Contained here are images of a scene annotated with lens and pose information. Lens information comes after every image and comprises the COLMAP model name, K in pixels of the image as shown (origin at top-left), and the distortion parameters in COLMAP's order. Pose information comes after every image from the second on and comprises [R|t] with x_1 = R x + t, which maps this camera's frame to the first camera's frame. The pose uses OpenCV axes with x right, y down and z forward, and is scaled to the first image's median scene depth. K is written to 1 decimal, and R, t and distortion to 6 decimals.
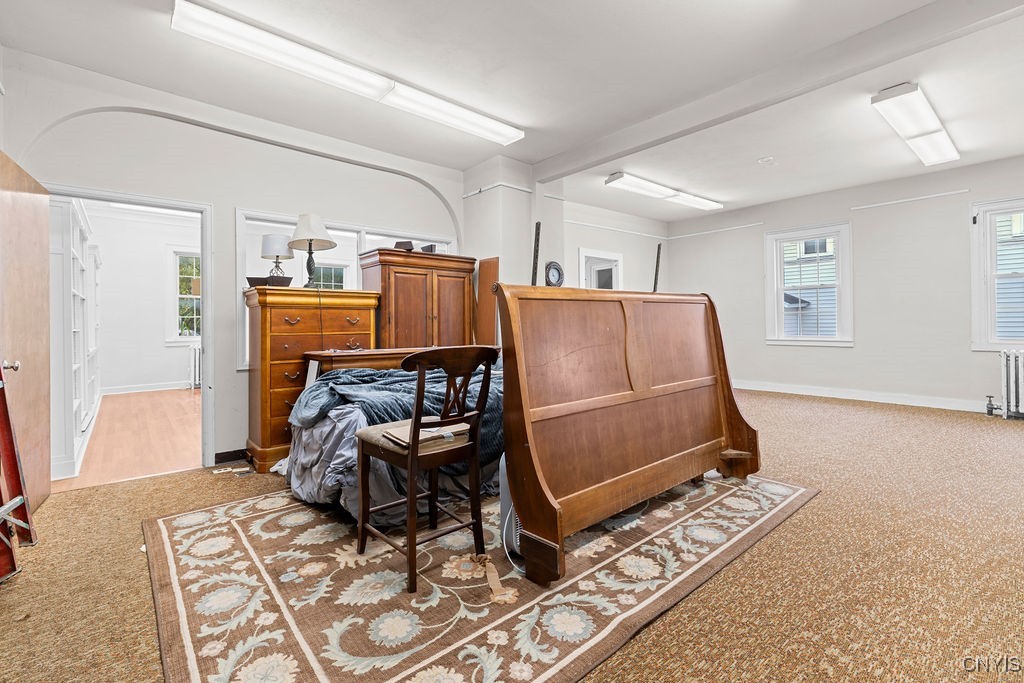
lens RADIAL K [[445.6, 0, 516.7], [0, 445.6, 323.2], [0, 0, 1]] dist [-0.006555, 0.000002]
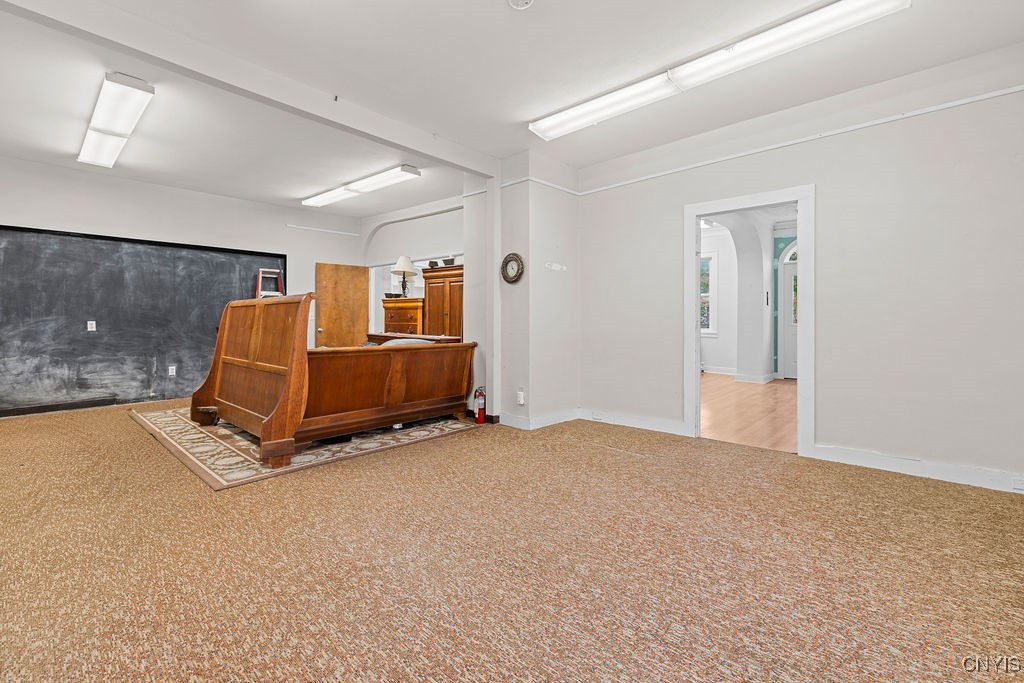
lens RADIAL K [[442.7, 0, 503.1], [0, 442.7, 321.3], [0, 0, 1]] dist [-0.003230, -0.000278]
pose [[0.137420, 0.018188, -0.990346, 1.234728], [-0.006273, 0.999827, 0.017491, -0.015982], [0.990493, 0.003809, 0.137510, 1.060659]]
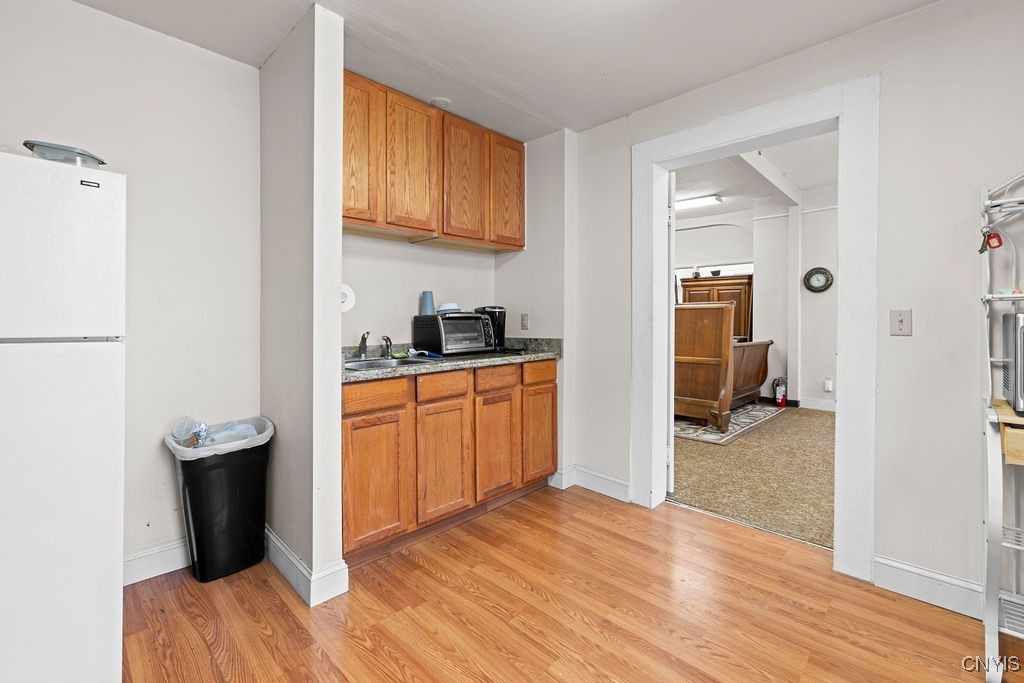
lens RADIAL K [[445.6, 0, 516.7], [0, 445.6, 323.2], [0, 0, 1]] dist [-0.006555, 0.000002]
pose [[0.109358, 0.016572, -0.993864, 1.396531], [-0.005704, 0.999855, 0.016044, -0.013281], [0.993986, 0.003915, 0.109436, 0.144219]]
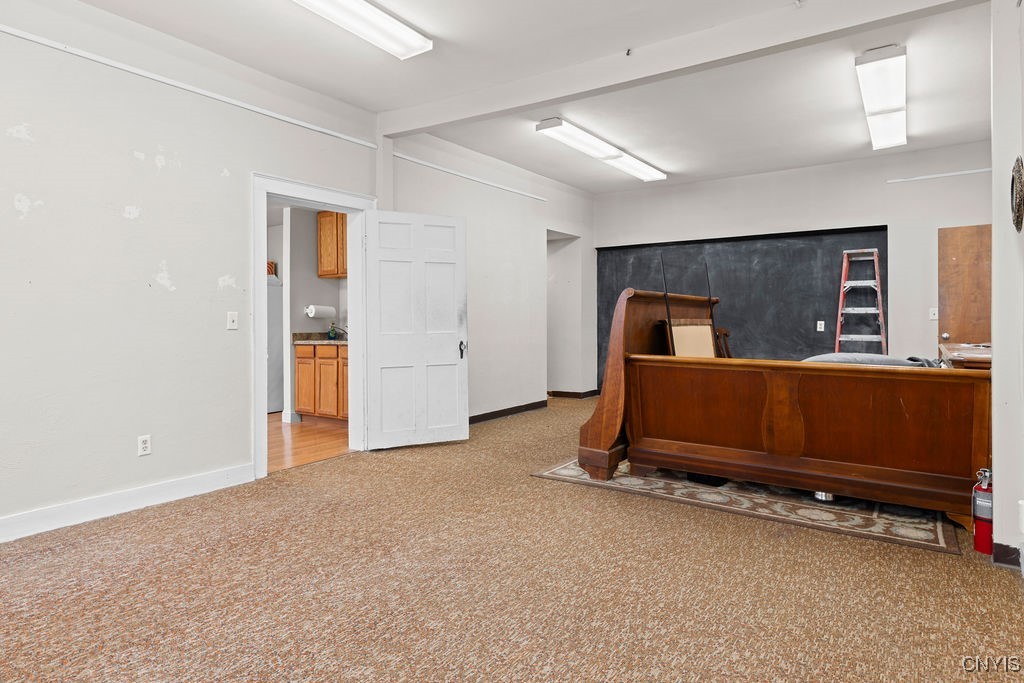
lens RADIAL K [[571.6, 0, 513.7], [0, 571.6, 316.6], [0, 0, 1]] dist [-0.000496, -0.000120]
pose [[-0.958954, 0.014569, -0.283186, 0.789006], [0.014294, 0.999893, 0.003037, -0.013509], [0.283200, -0.001135, -0.959060, 1.662679]]
